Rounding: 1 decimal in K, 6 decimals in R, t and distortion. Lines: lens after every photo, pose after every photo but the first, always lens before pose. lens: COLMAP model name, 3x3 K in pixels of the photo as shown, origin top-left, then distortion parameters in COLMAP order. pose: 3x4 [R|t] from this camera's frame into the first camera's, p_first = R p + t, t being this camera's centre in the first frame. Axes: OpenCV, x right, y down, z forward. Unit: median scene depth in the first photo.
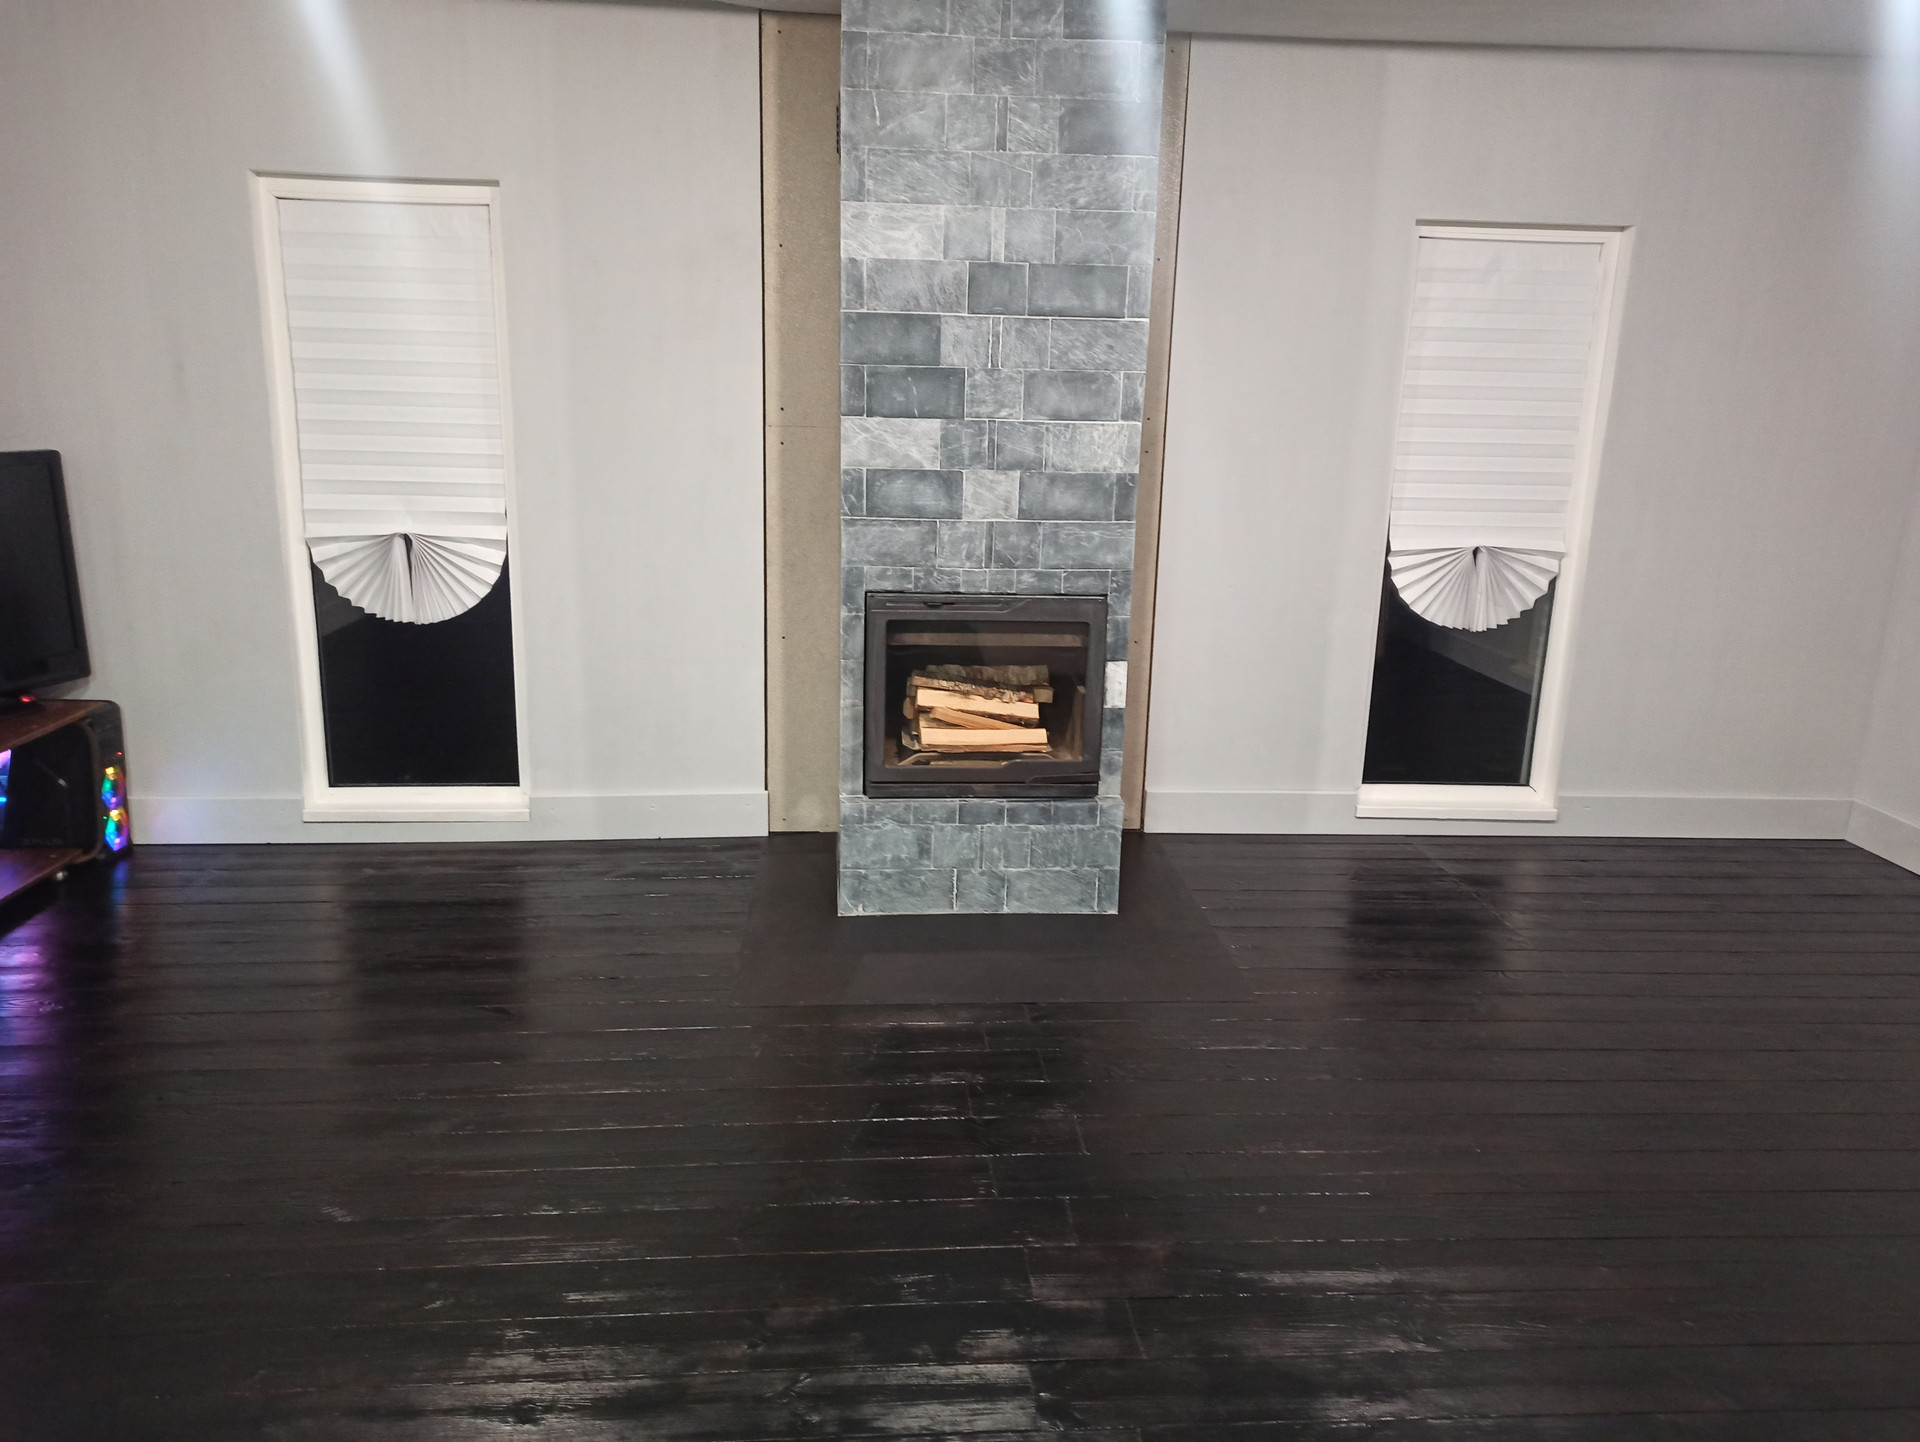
lens RADIAL K [[1416.3, 0, 960.0], [0, 1416.3, 721.0], [0, 0, 1]] dist [0.065512, -0.057714]
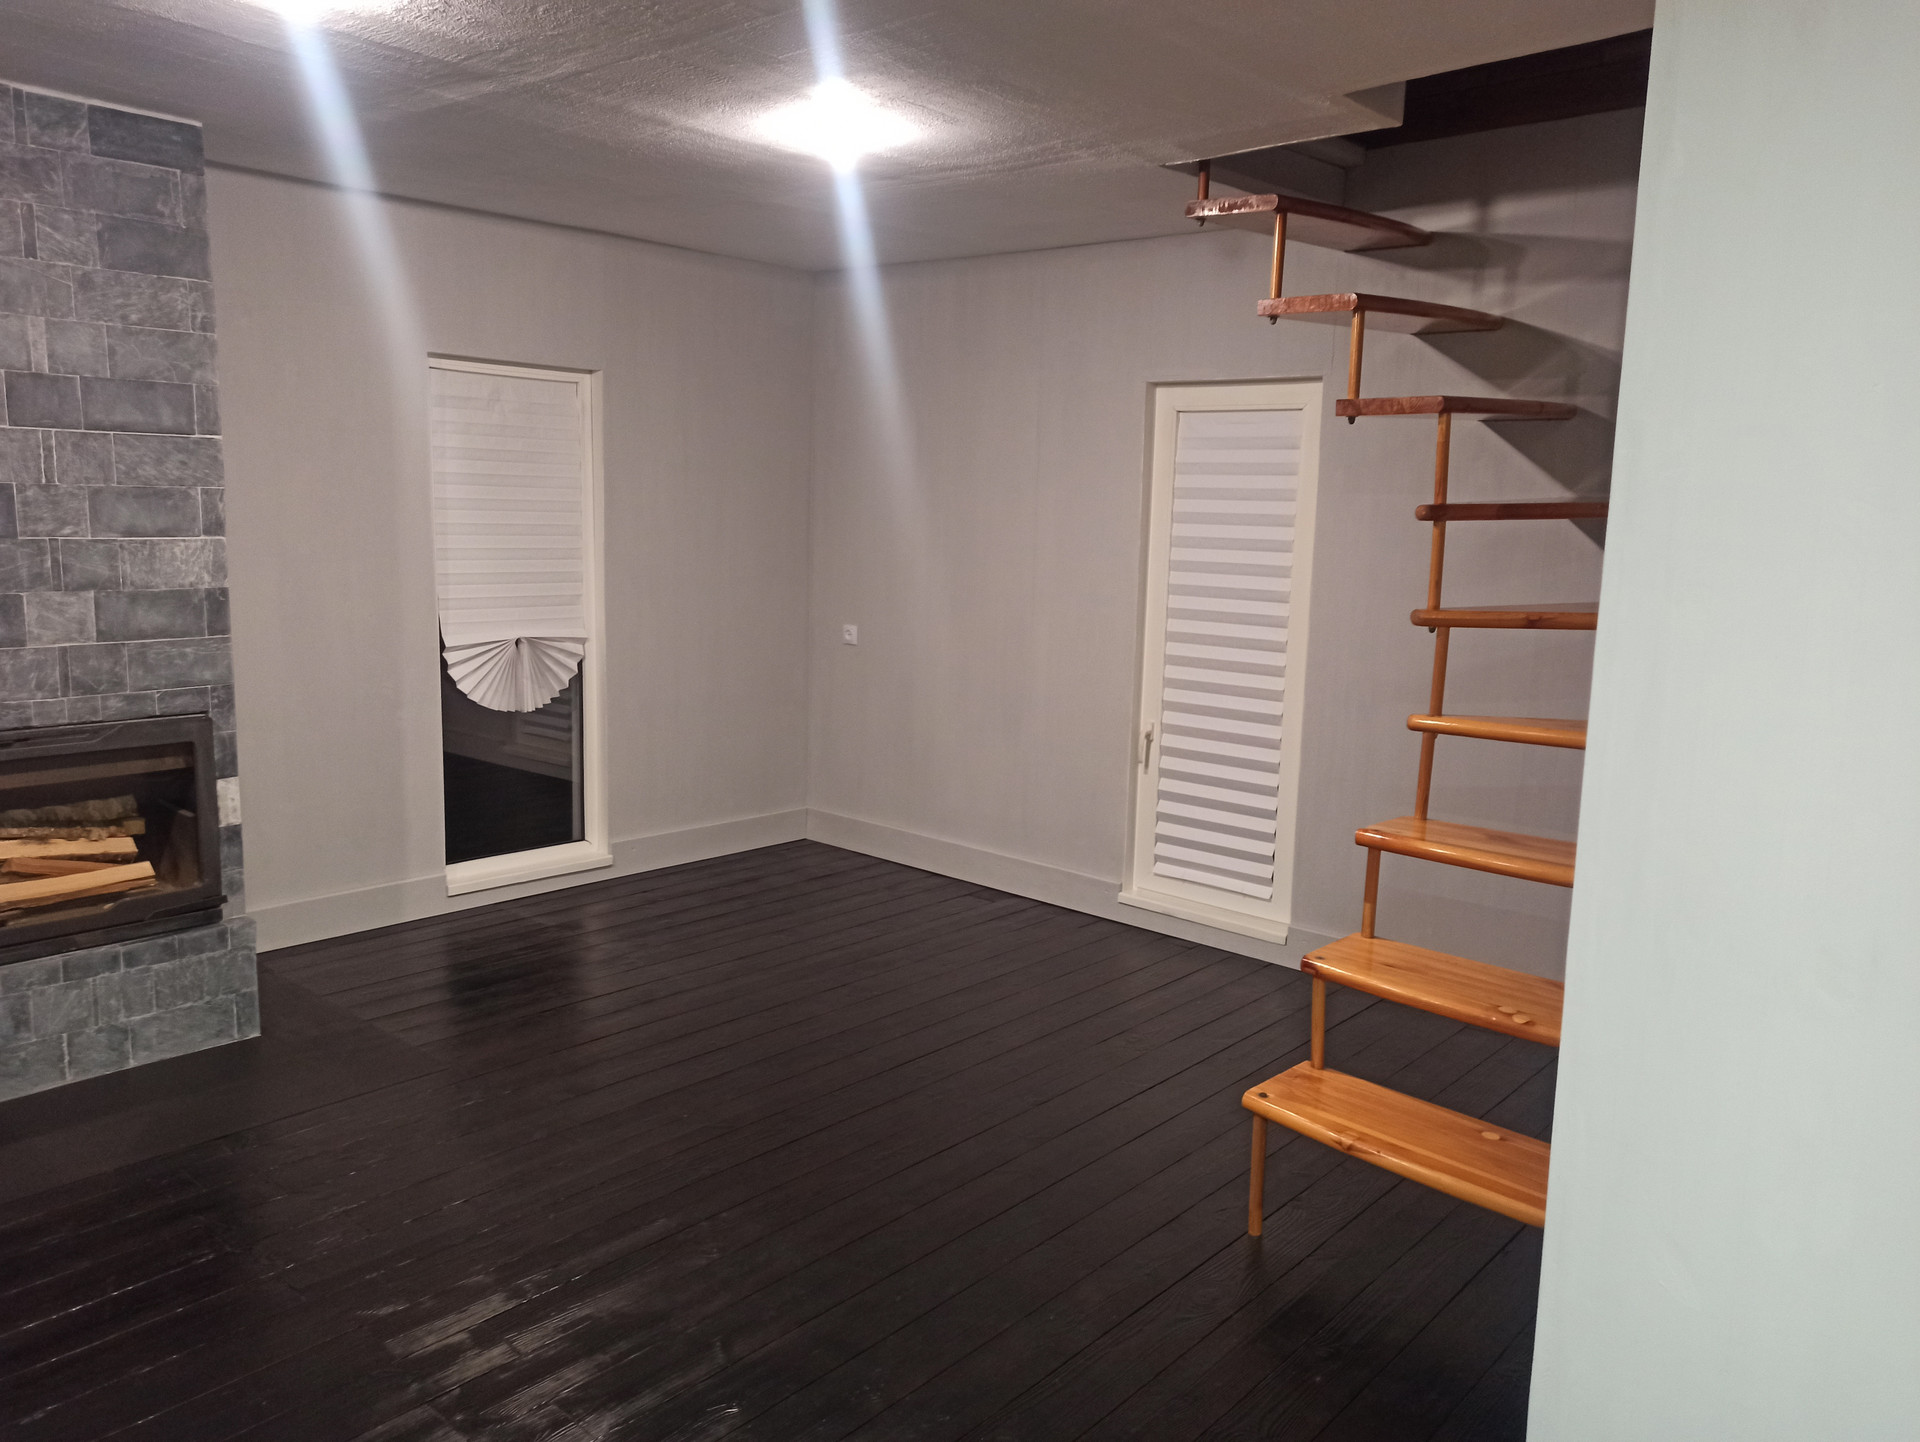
lens RADIAL K [[1416.3, 0, 960.0], [0, 1416.3, 721.0], [0, 0, 1]] dist [0.065512, -0.057714]
pose [[0.721830, -0.116172, 0.682250, -0.195002], [0.161564, 0.986858, -0.002896, 0.003671], [-0.672948, 0.112317, 0.731113, -0.067718]]
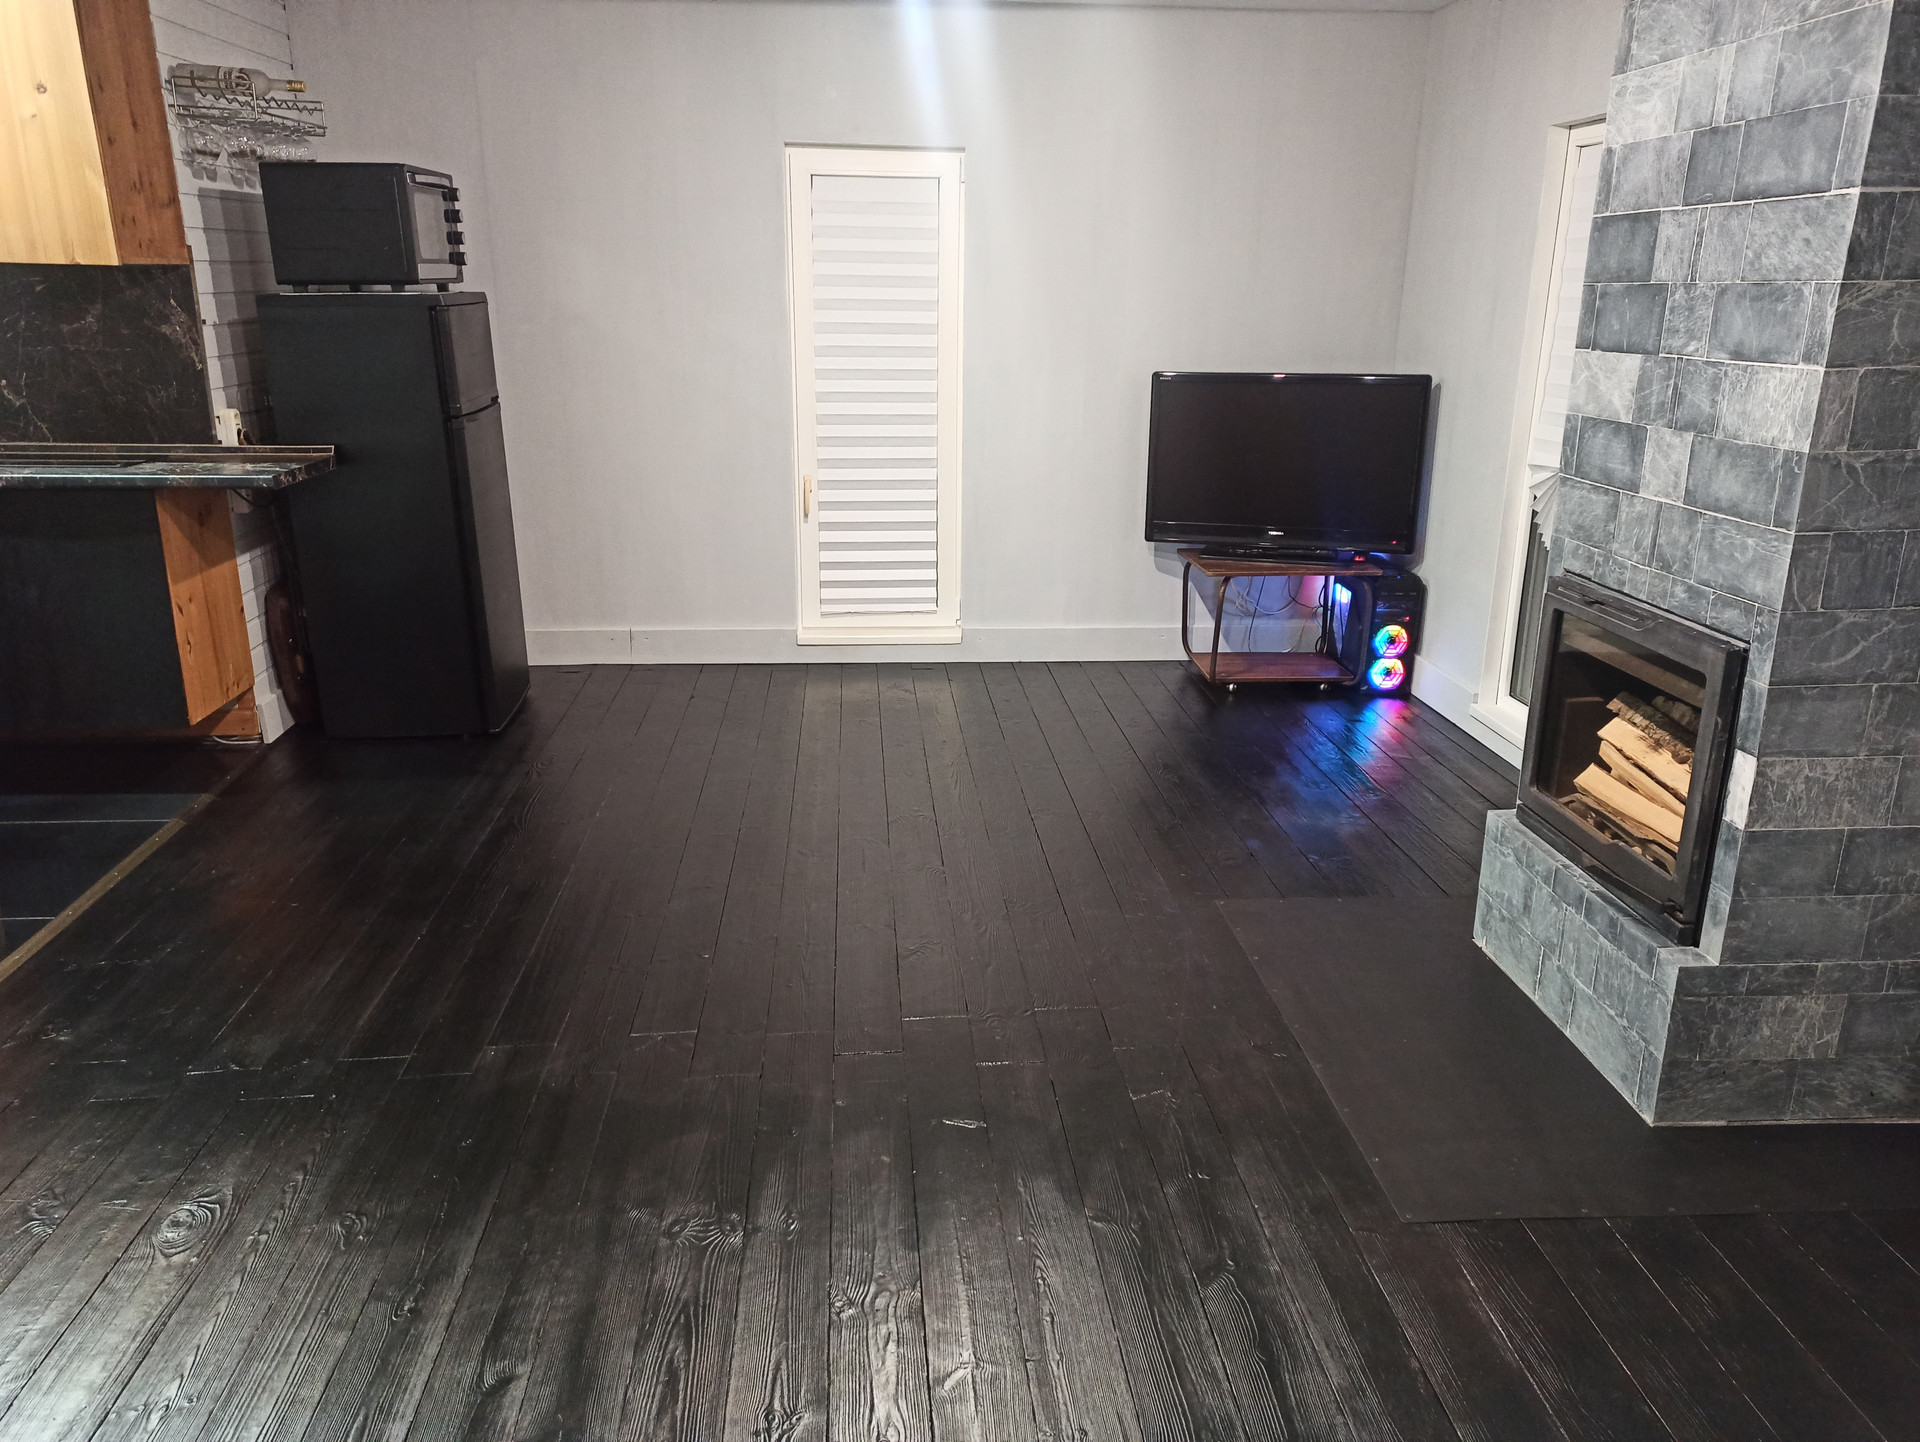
lens RADIAL K [[1406.8, 0, 997.3], [0, 1406.8, 723.6], [0, 0, 1]] dist [-0.001471, 0.028929]
pose [[0.024289, 0.270203, -0.962497, 0.696856], [-0.263708, 0.930412, 0.254541, -0.125233], [0.964297, 0.247635, 0.093854, 0.621293]]
